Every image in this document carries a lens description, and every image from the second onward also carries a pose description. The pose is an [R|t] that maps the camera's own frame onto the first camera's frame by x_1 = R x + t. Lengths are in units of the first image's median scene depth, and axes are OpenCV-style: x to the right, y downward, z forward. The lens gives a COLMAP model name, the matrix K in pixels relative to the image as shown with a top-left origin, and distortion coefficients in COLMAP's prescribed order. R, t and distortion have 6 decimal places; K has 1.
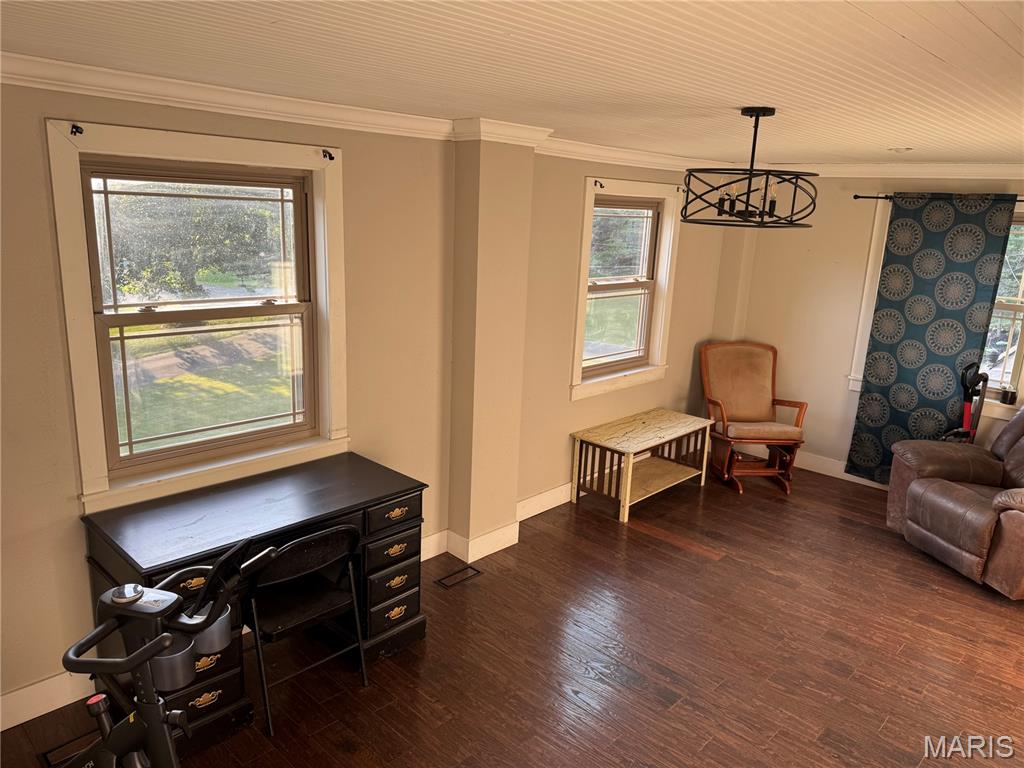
lens RADIAL K [[729.8, 0, 508.3], [0, 729.8, 378.3], [0, 0, 1]] dist [0.062351, -0.084322]
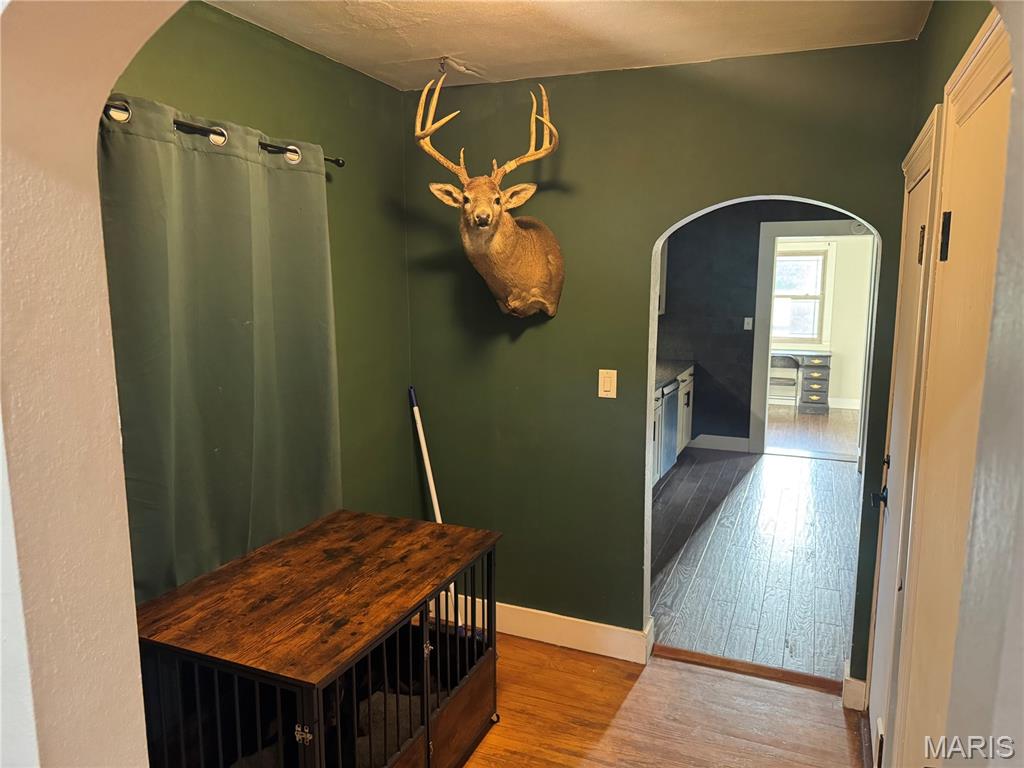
lens RADIAL K [[729.8, 0, 508.3], [0, 729.8, 378.3], [0, 0, 1]] dist [0.062351, -0.084322]
pose [[0.363431, 0.093262, -0.926941, 2.170381], [-0.195191, 0.980516, 0.022122, 0.429697], [0.910944, 0.172891, 0.374554, -1.248143]]
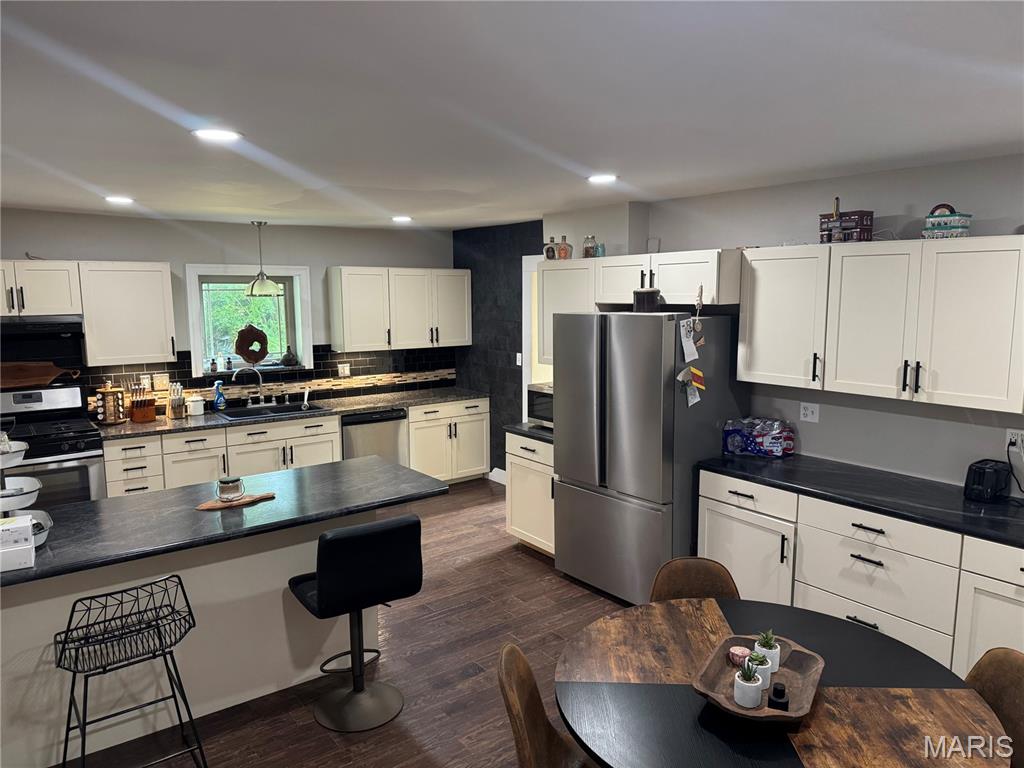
lens RADIAL K [[698.1, 0, 512.0], [0, 698.1, 384.0], [0, 0, 1]] dist [0.047031, -0.072263]
pose [[-0.161393, 0.088872, -0.982881, 2.416786], [-0.225331, 0.966311, 0.124374, -0.010964], [0.960822, 0.241547, -0.135930, 0.507981]]
